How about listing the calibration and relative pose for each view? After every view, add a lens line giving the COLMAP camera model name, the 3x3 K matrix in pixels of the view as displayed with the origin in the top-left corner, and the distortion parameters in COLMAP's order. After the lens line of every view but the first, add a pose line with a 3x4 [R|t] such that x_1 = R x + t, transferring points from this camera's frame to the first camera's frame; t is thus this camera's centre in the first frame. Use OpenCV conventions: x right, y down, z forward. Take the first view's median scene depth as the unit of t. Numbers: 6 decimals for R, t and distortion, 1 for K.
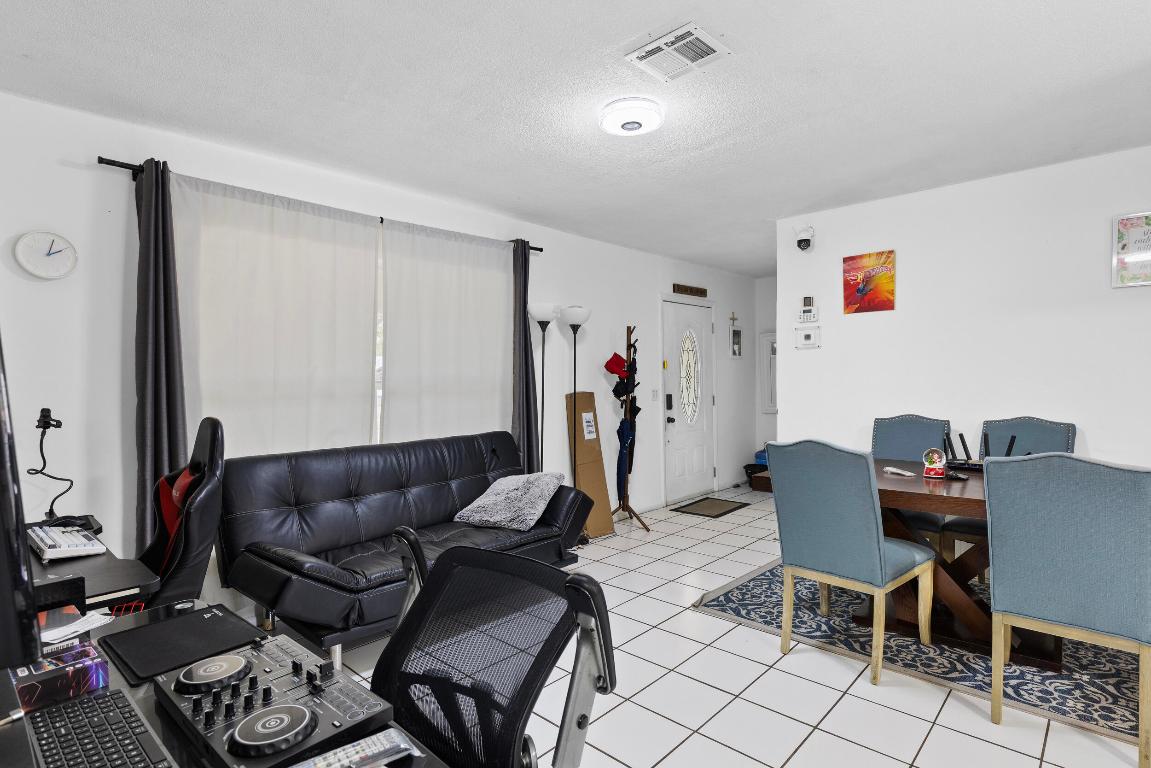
lens RADIAL K [[593.8, 0, 574.8], [0, 593.8, 396.1], [0, 0, 1]] dist [-0.003744, 0.000633]
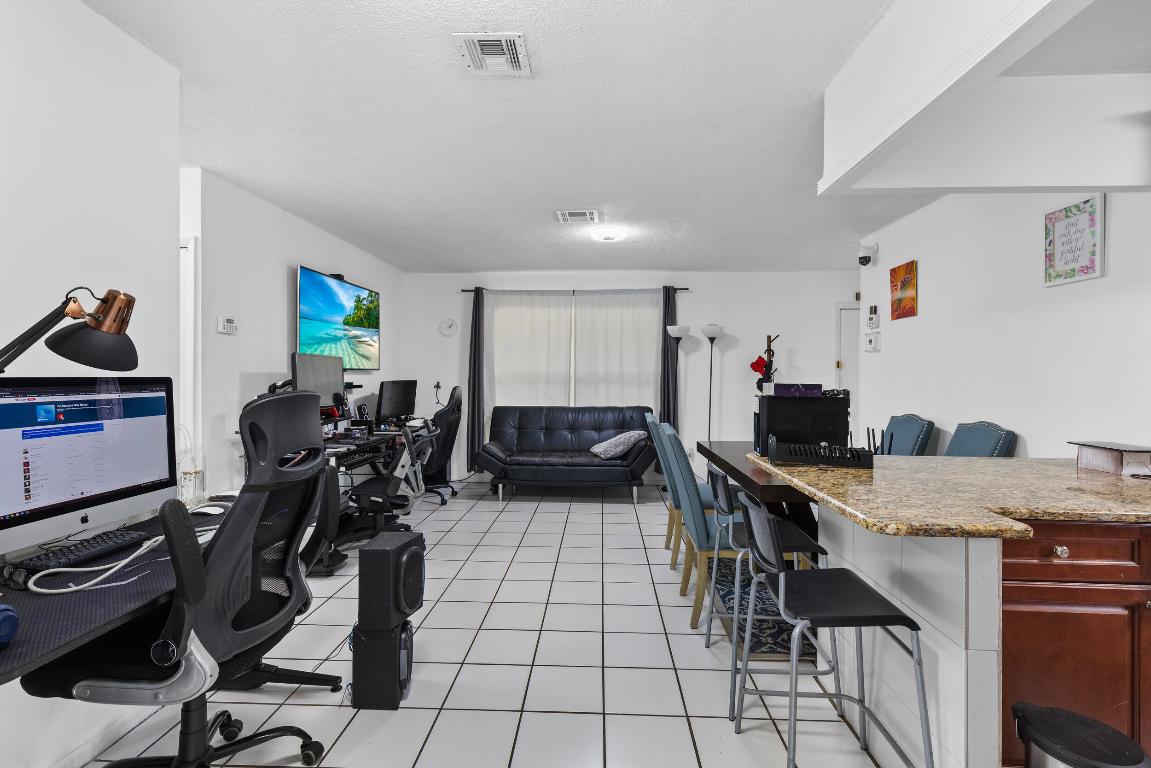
lens RADIAL K [[527.5, 0, 577.9], [0, 527.5, 382.8], [0, 0, 1]] dist [-0.000945, -0.000169]
pose [[0.637161, 0.029443, -0.770168, 1.028046], [-0.034261, 0.999364, 0.009861, -0.015785], [0.769969, 0.020104, 0.637765, -0.084837]]
